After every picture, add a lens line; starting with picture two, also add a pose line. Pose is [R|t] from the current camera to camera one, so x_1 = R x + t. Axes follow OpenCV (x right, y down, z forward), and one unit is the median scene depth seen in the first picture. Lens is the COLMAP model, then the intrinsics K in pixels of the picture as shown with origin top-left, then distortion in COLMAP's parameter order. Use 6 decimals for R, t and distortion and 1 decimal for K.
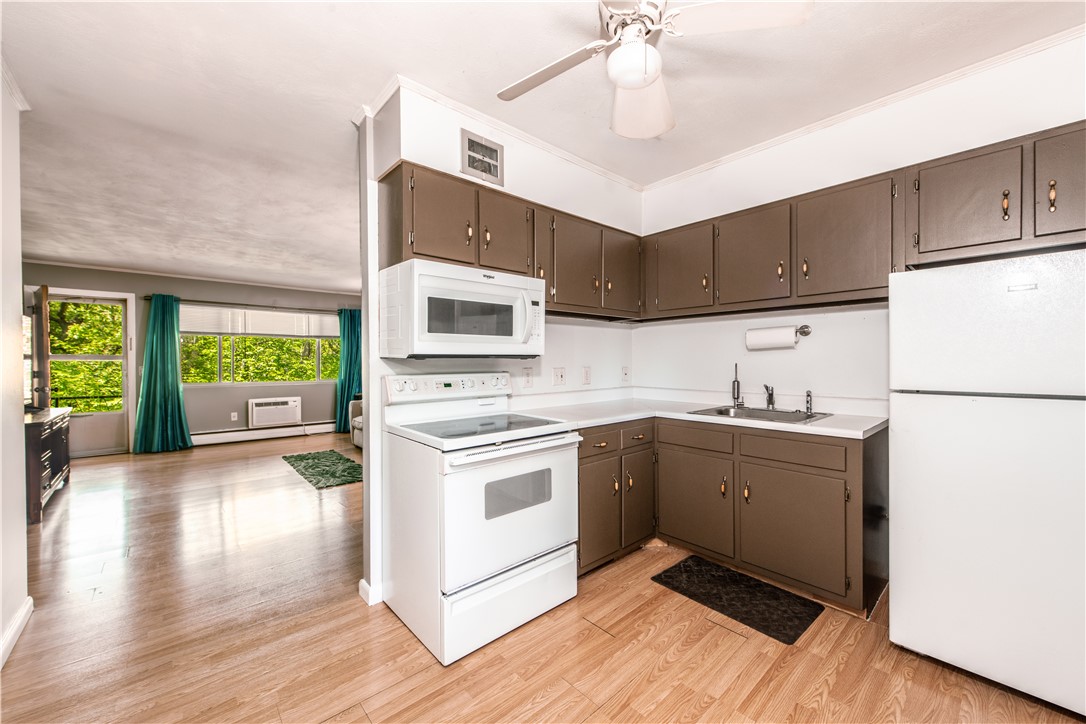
lens RADIAL K [[423.9, 0, 539.6], [0, 423.9, 364.5], [0, 0, 1]] dist [0.000910, -0.000095]
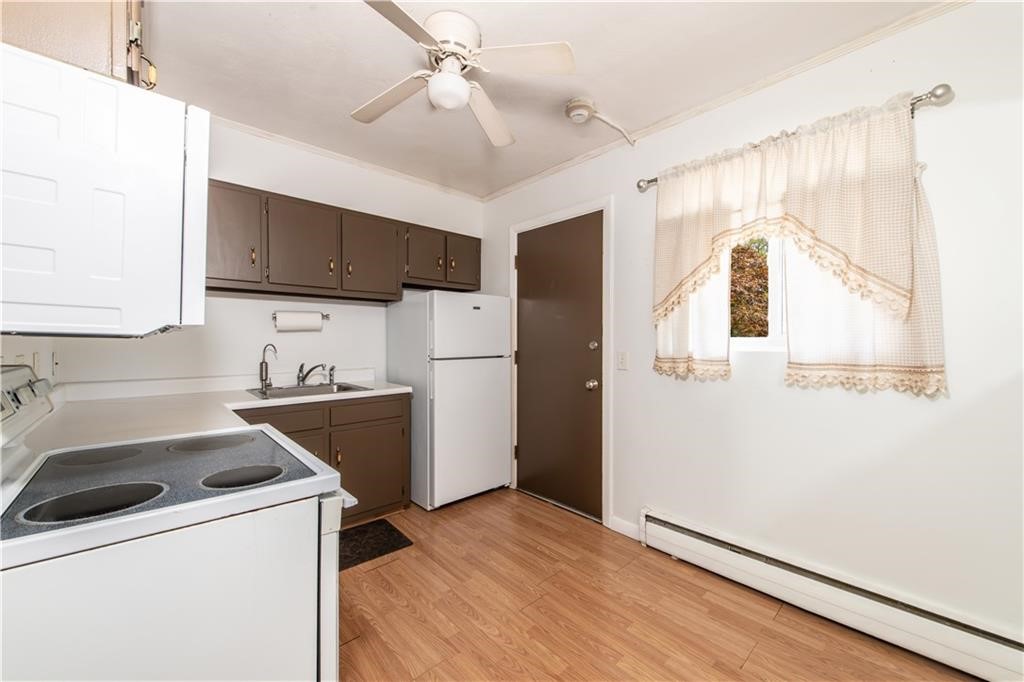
lens RADIAL K [[399.7, 0, 508.8], [0, 399.7, 343.3], [0, 0, 1]] dist [0.000910, -0.000095]
pose [[-0.009028, -0.008678, 0.999922, -0.608471], [0.015434, 0.999842, 0.008817, -0.005869], [-0.999840, 0.015512, -0.008893, 0.576880]]
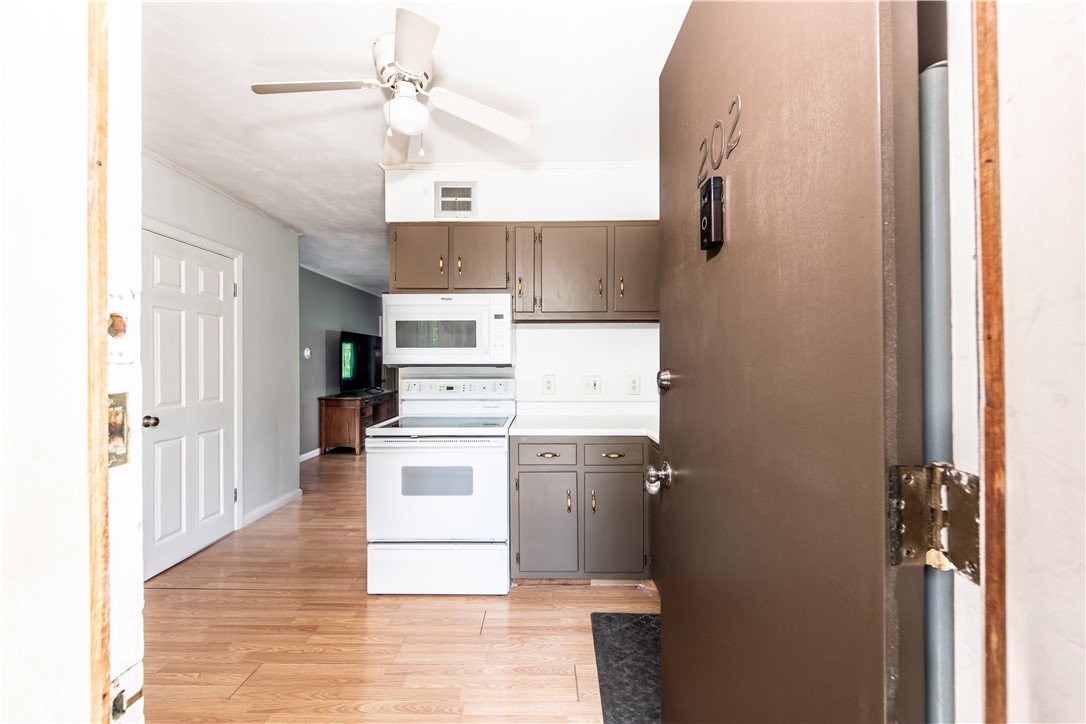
lens RADIAL K [[444.5, 0, 543.0], [0, 444.5, 362.0], [0, 0, 1]] dist [0.001434, 0.000052]
pose [[0.736349, 0.002889, -0.676596, 0.895194], [-0.009563, 0.999935, -0.006138, -0.022912], [0.676535, 0.010990, 0.736329, 0.248495]]
